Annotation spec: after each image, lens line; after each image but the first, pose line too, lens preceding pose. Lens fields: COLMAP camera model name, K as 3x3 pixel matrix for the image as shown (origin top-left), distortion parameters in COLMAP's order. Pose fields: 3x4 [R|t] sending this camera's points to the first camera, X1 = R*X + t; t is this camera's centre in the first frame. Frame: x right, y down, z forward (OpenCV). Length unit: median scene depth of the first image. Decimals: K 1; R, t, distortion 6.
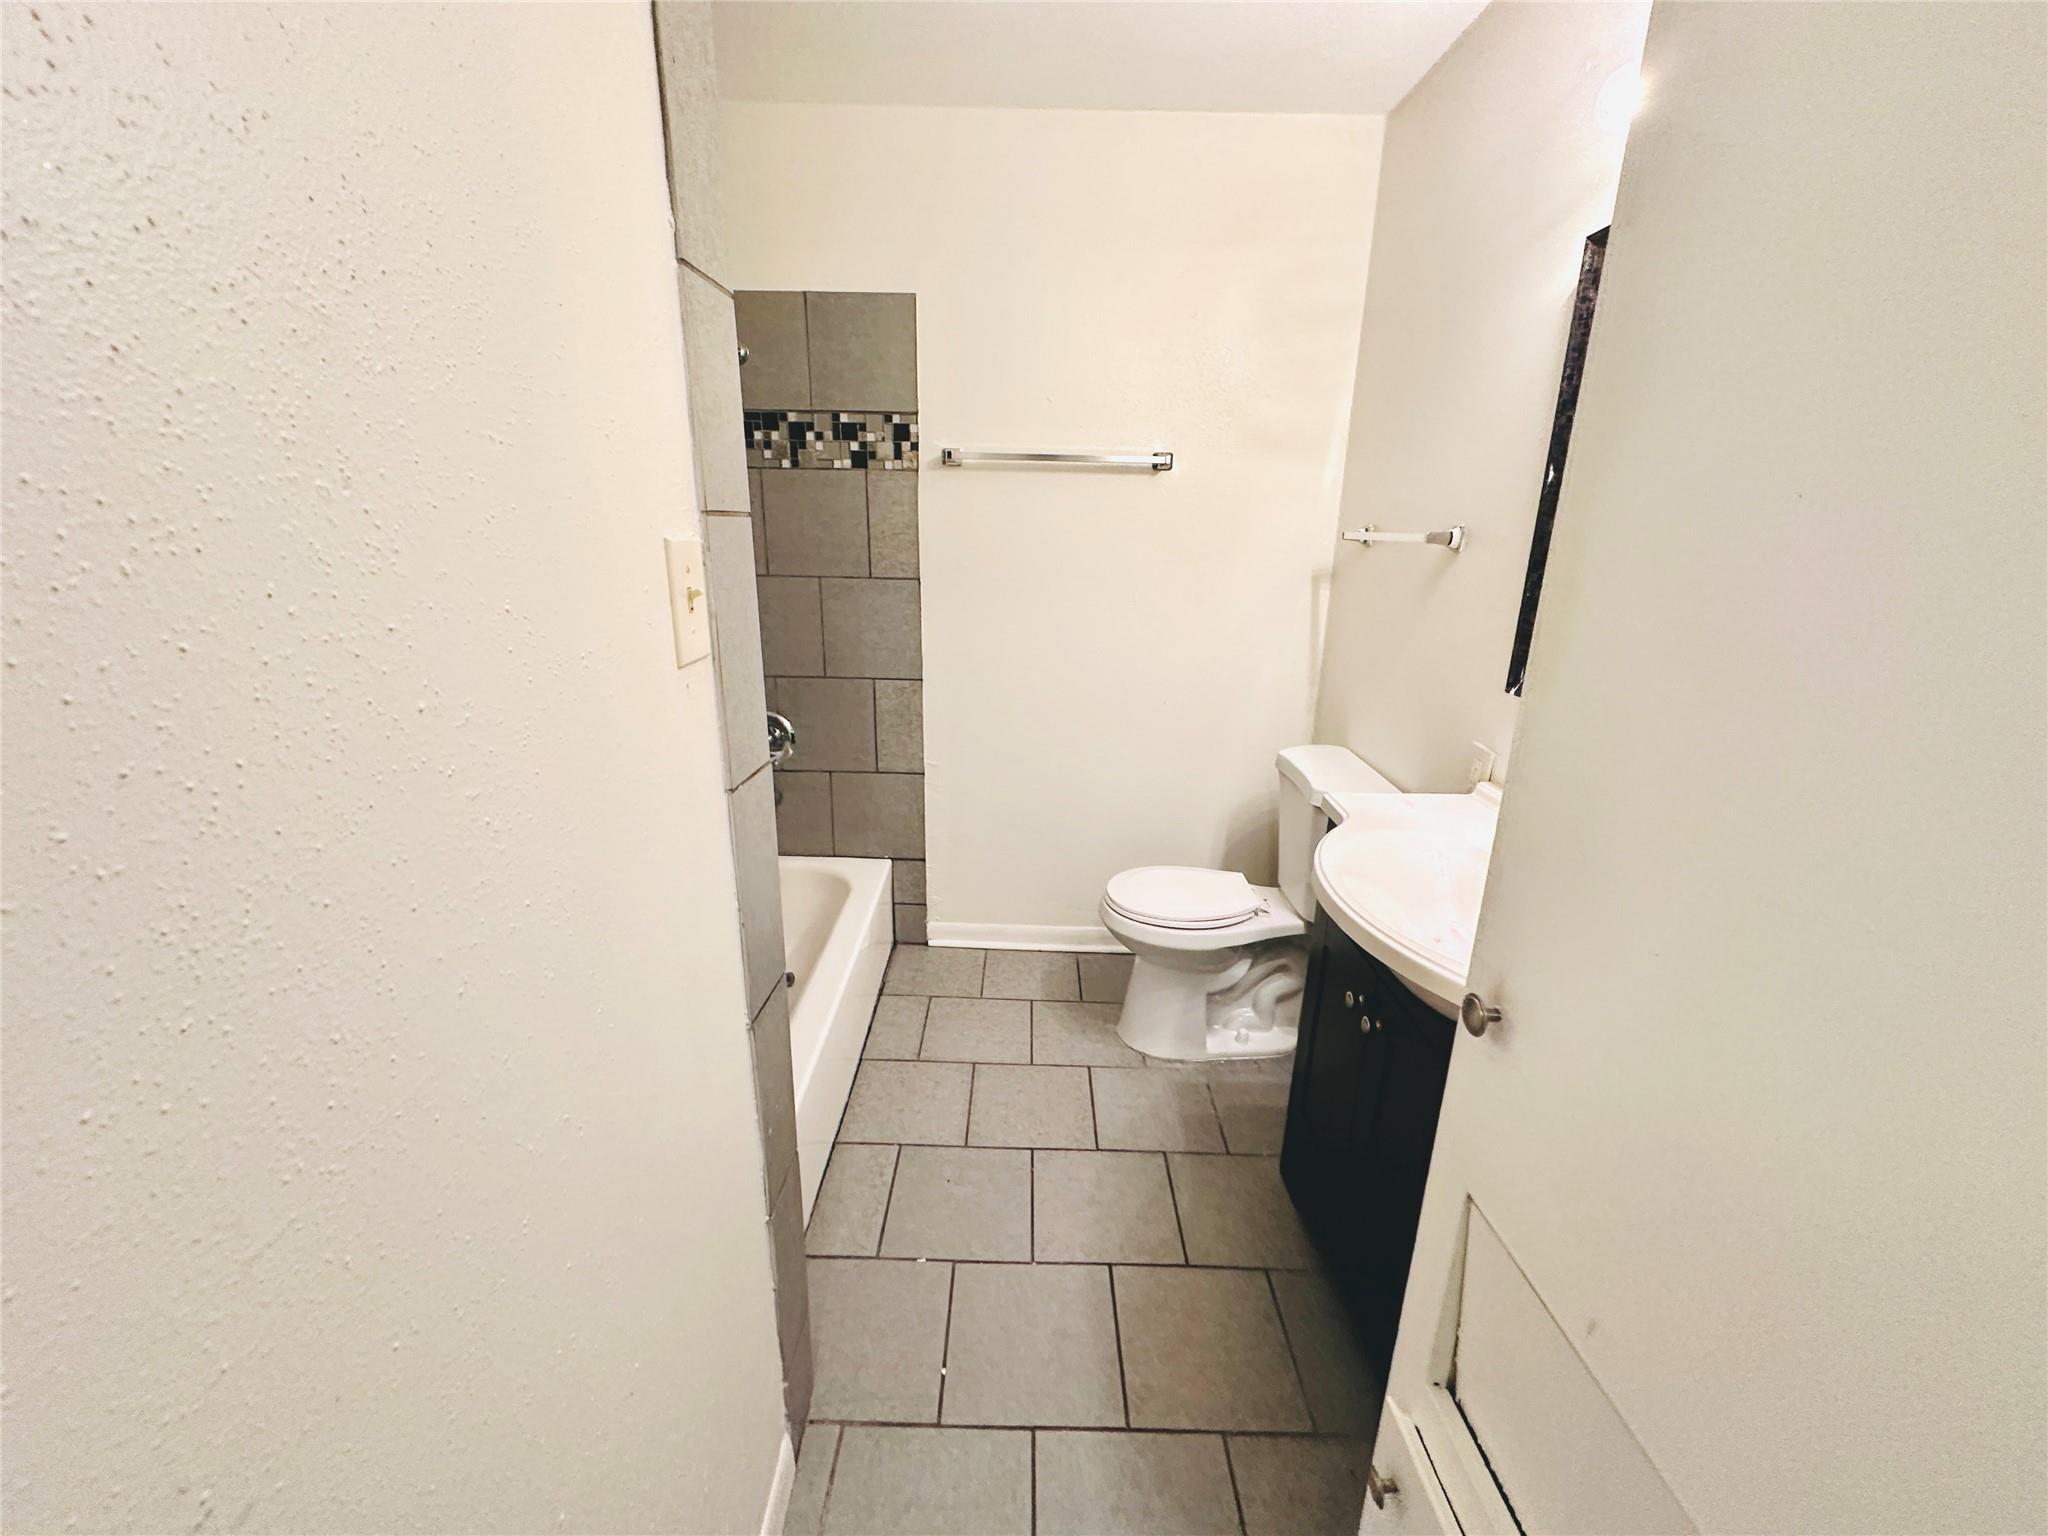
lens RADIAL K [[814.3, 0, 1022.4], [0, 814.3, 767.3], [0, 0, 1]] dist [-0.000831, 0.000239]
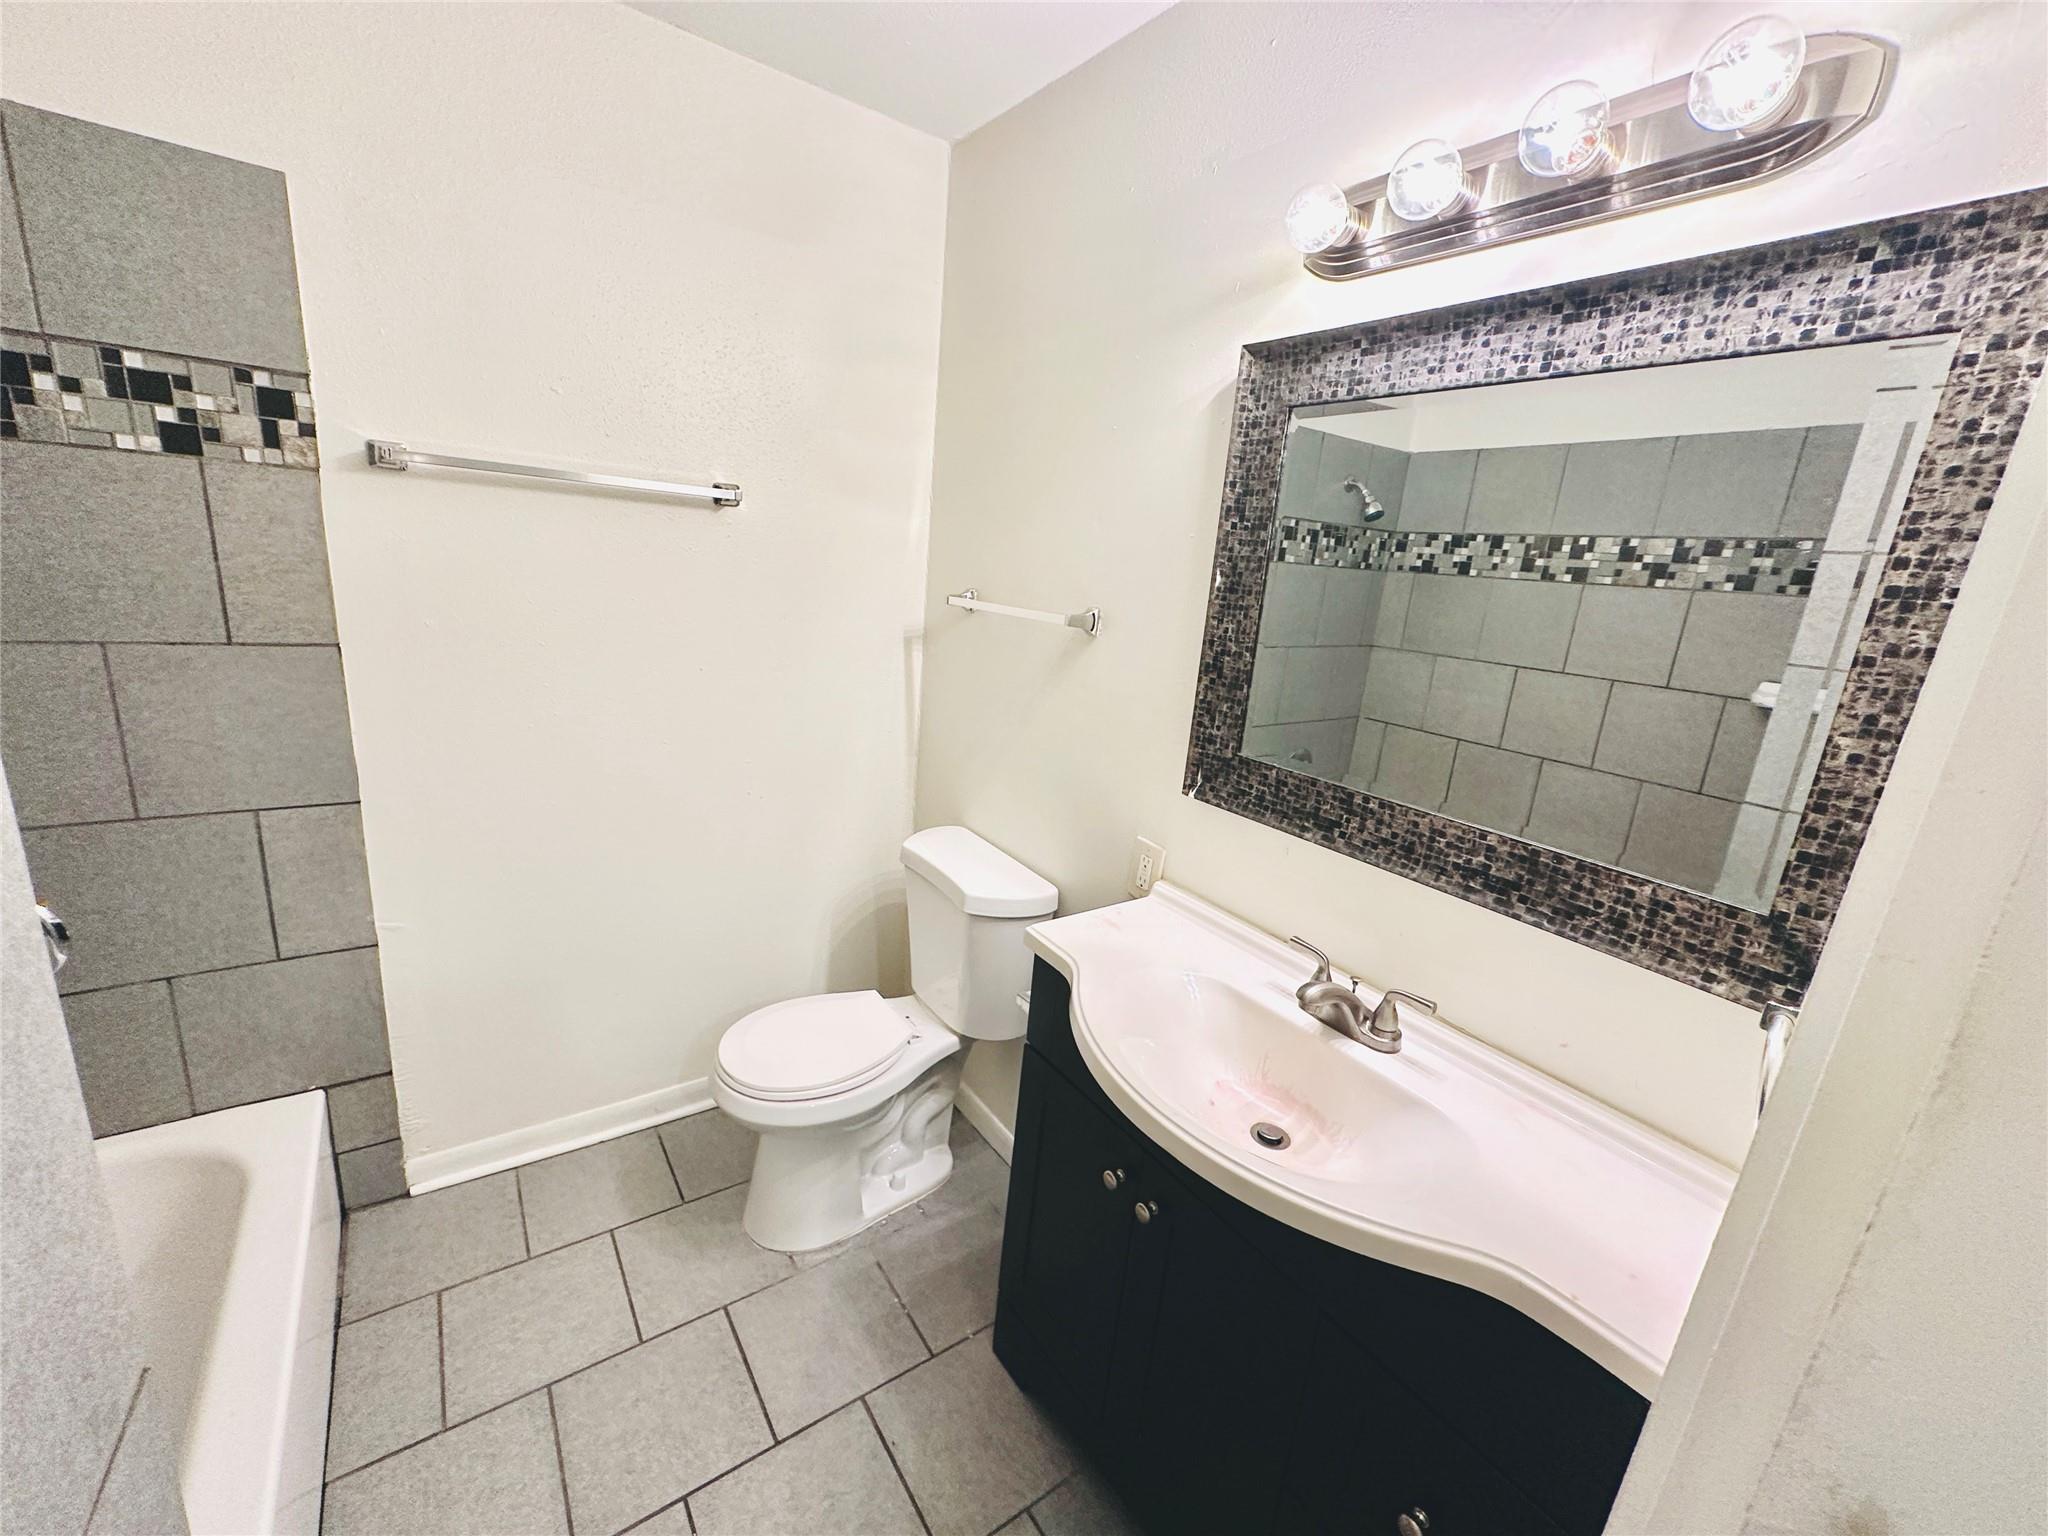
lens RADIAL K [[814.3, 0, 1022.4], [0, 814.3, 767.3], [0, 0, 1]] dist [-0.000831, 0.000239]
pose [[0.806331, -0.096161, 0.583595, -0.081233], [0.097450, 0.994810, 0.029276, -0.111904], [-0.583381, 0.033265, 0.811517, 0.210463]]
